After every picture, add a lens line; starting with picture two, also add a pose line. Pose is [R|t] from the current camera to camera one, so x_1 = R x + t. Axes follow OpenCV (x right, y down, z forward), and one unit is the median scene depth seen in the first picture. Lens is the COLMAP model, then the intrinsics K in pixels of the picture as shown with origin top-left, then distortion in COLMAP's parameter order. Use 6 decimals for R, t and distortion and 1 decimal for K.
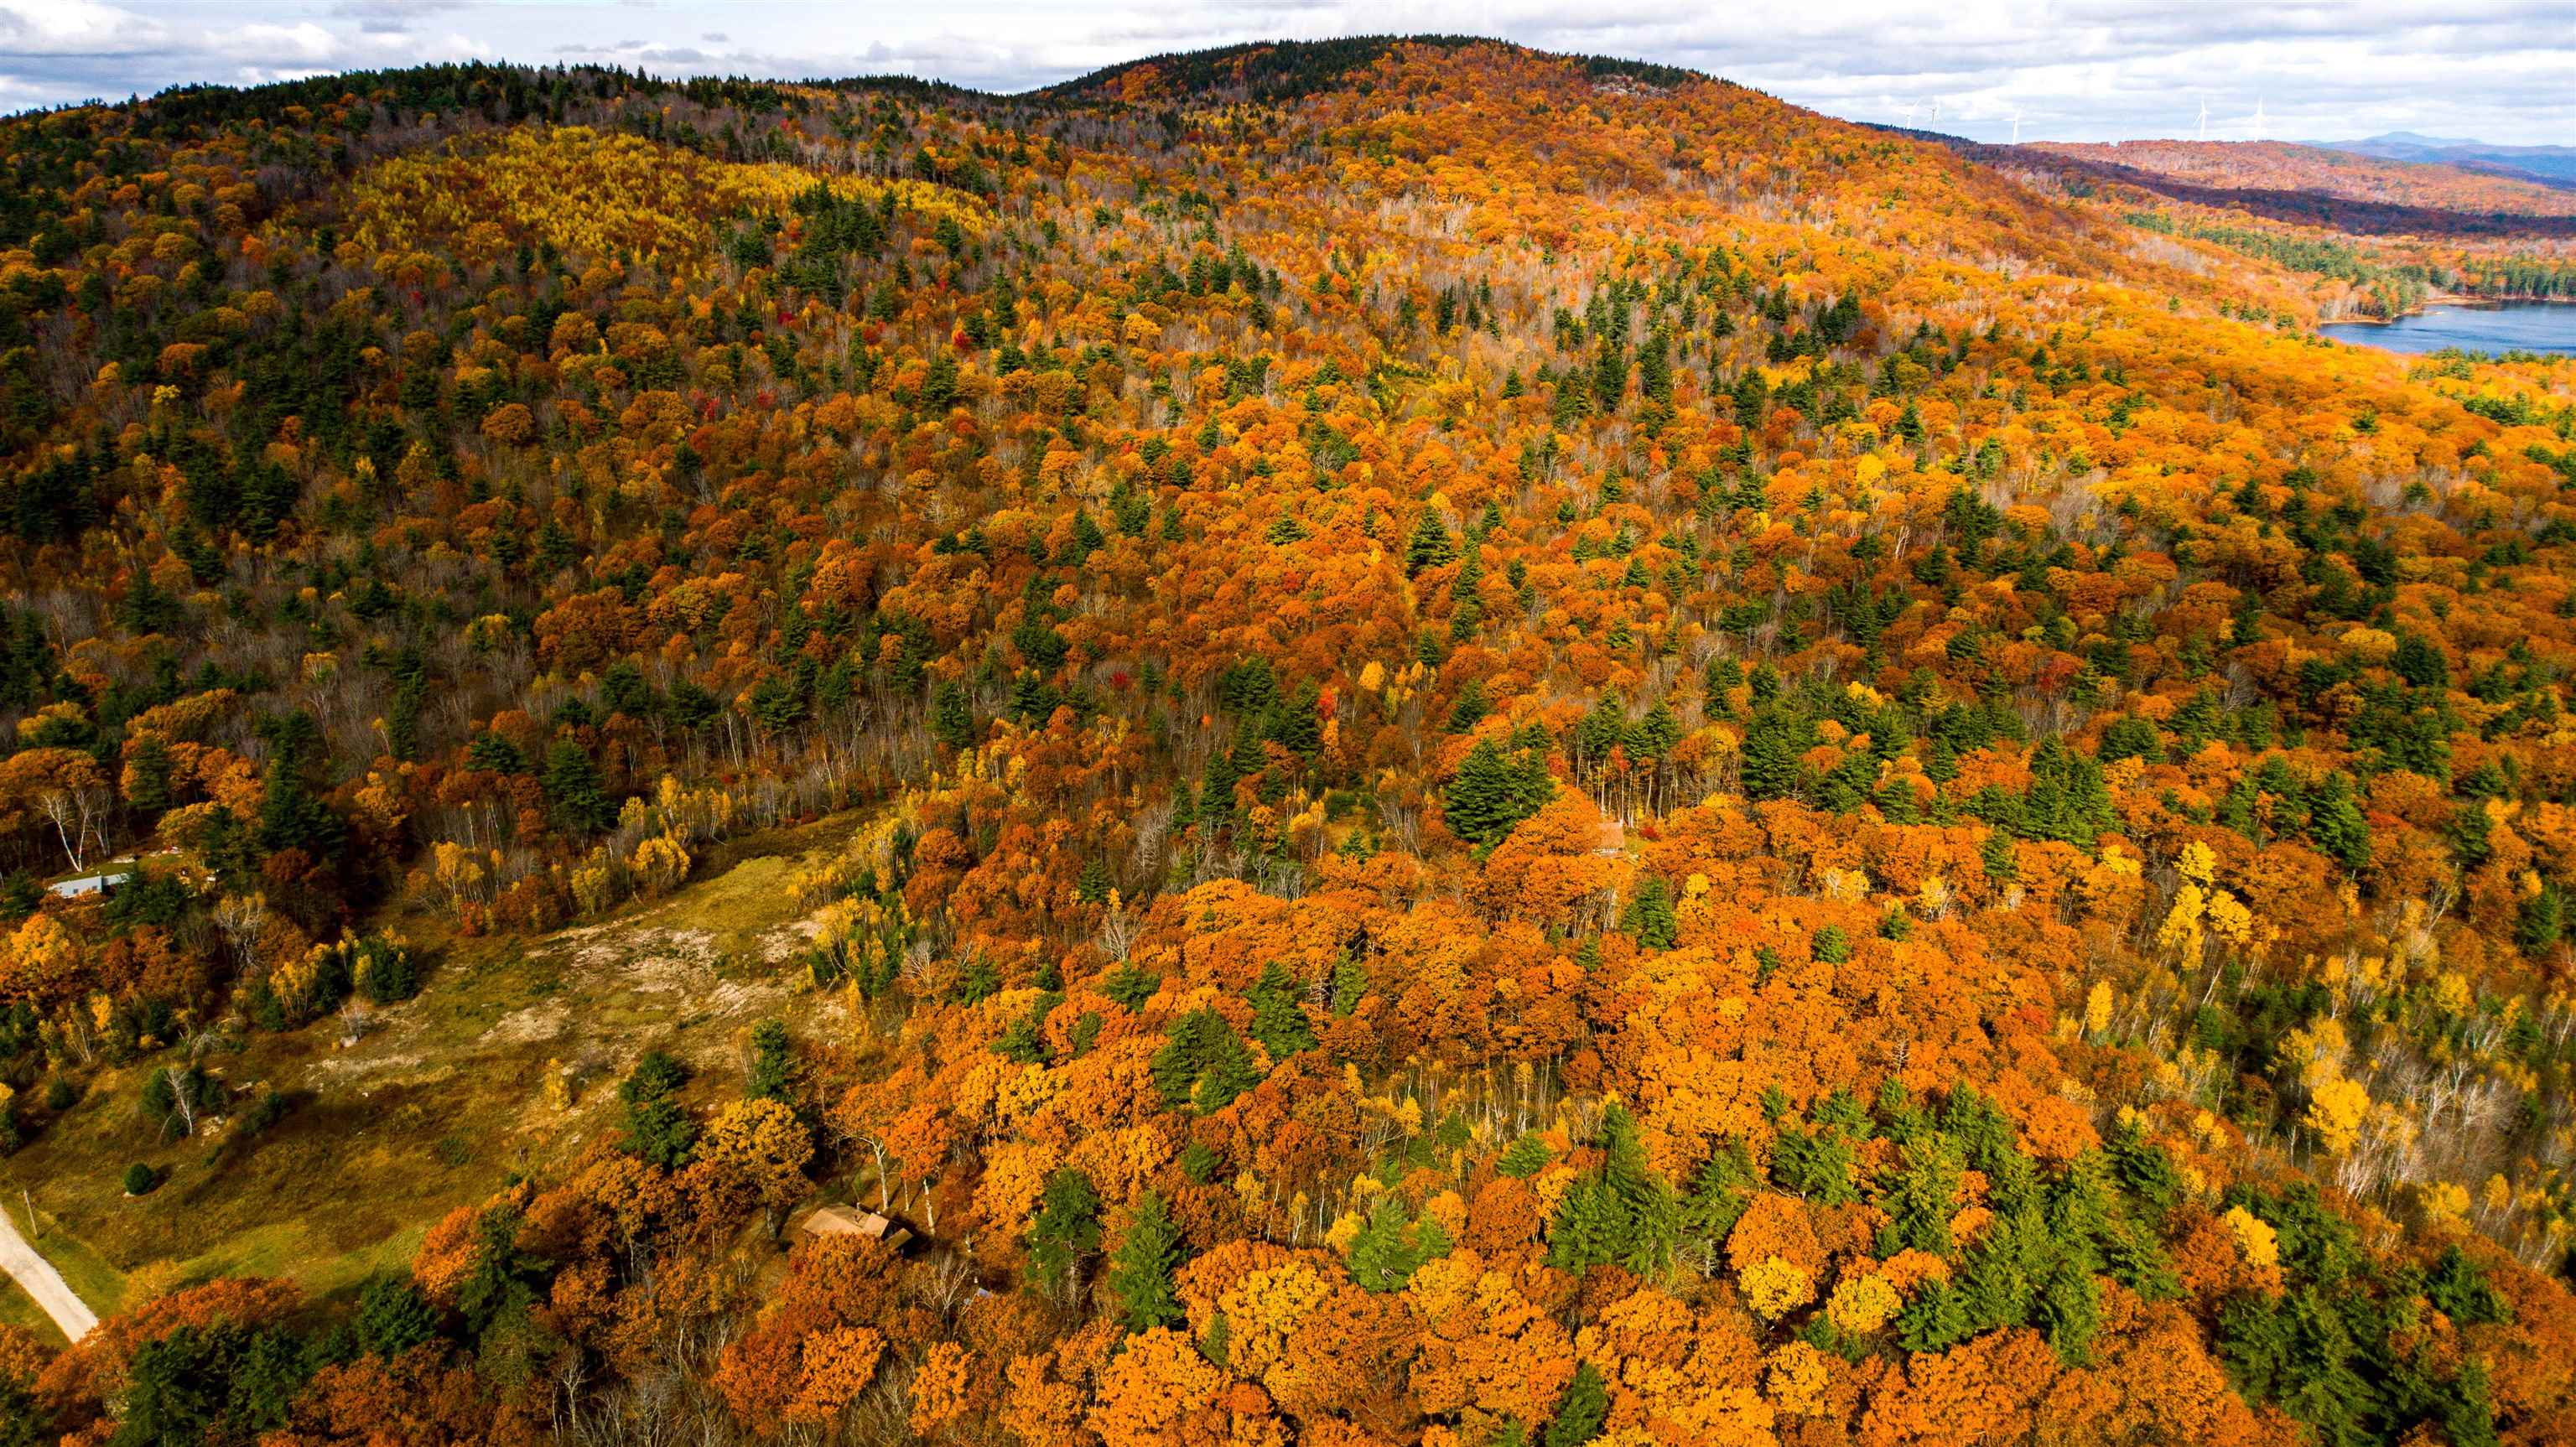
lens RADIAL K [[1743.9, 0, 1292.8], [0, 1743.9, 718.7], [0, 0, 1]] dist [-0.014761, 0.016029]
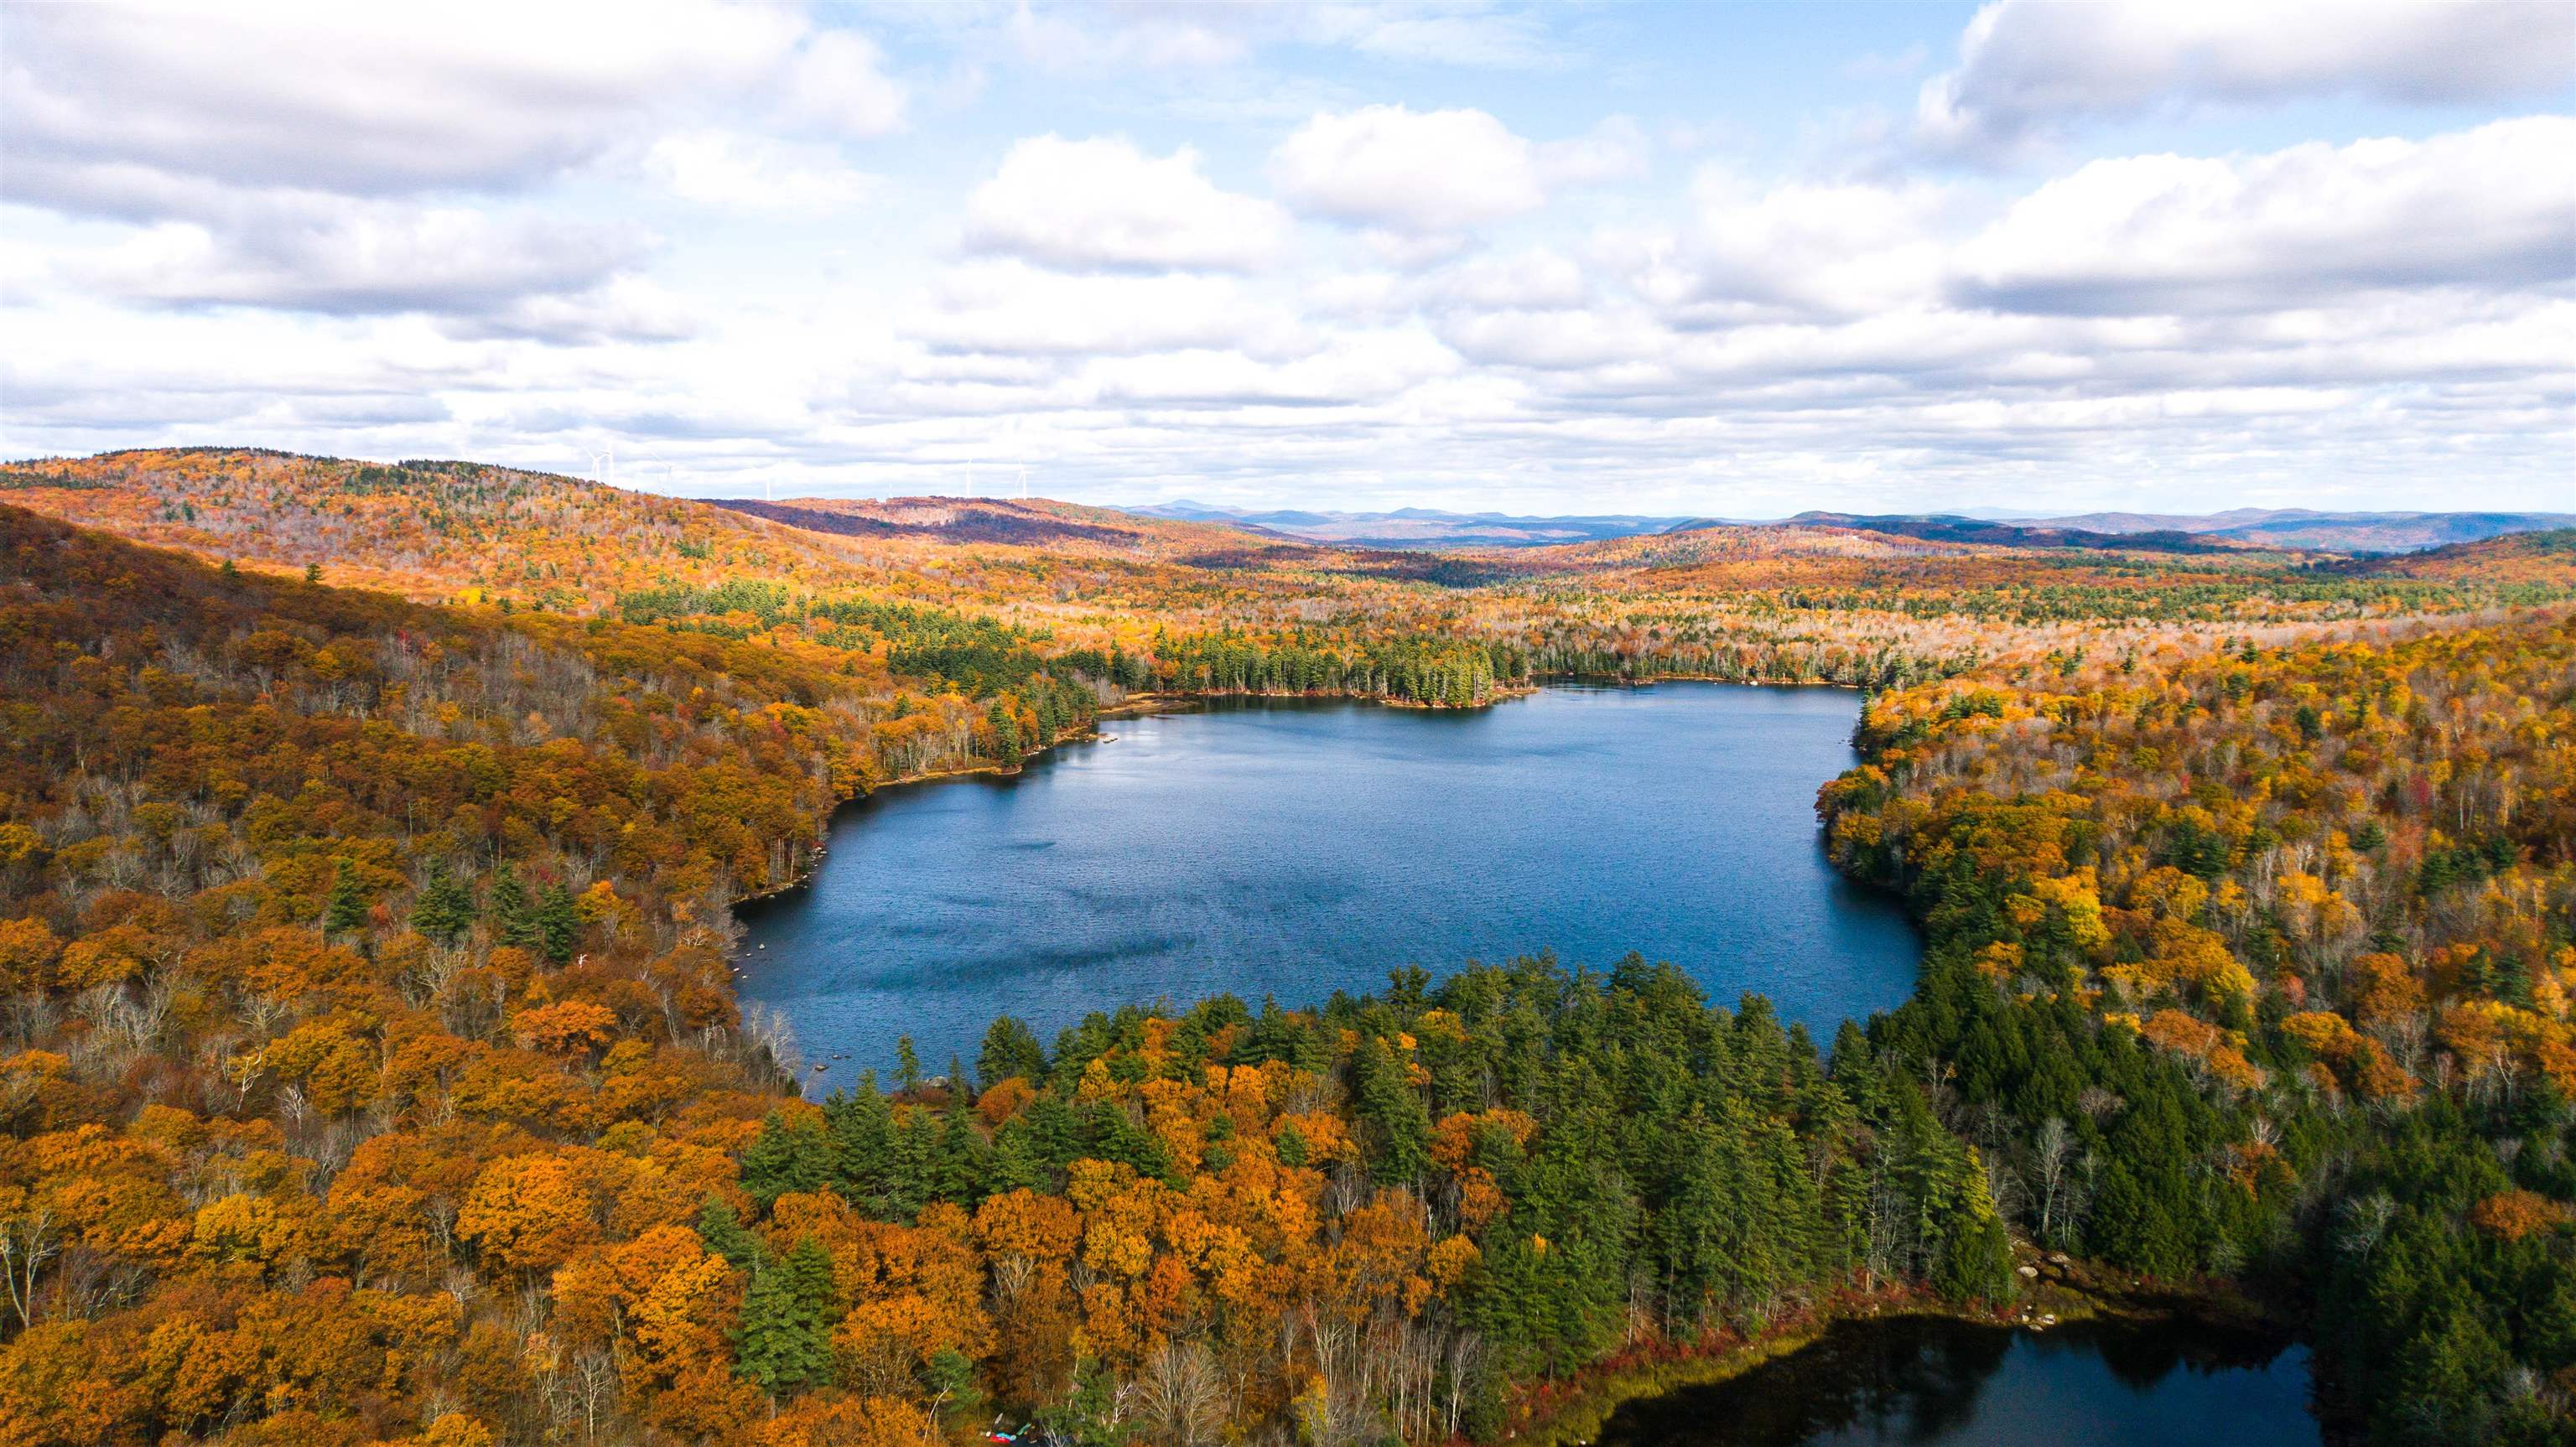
lens RADIAL K [[1743.9, 0, 1301.9], [0, 1743.9, 736.8], [0, 0, 1]] dist [-0.014761, 0.016029]
pose [[0.821030, -0.070191, 0.566554, 1.173567], [0.175901, 0.975233, -0.134087, -0.444467], [-0.543111, 0.209747, 0.813042, 1.498371]]
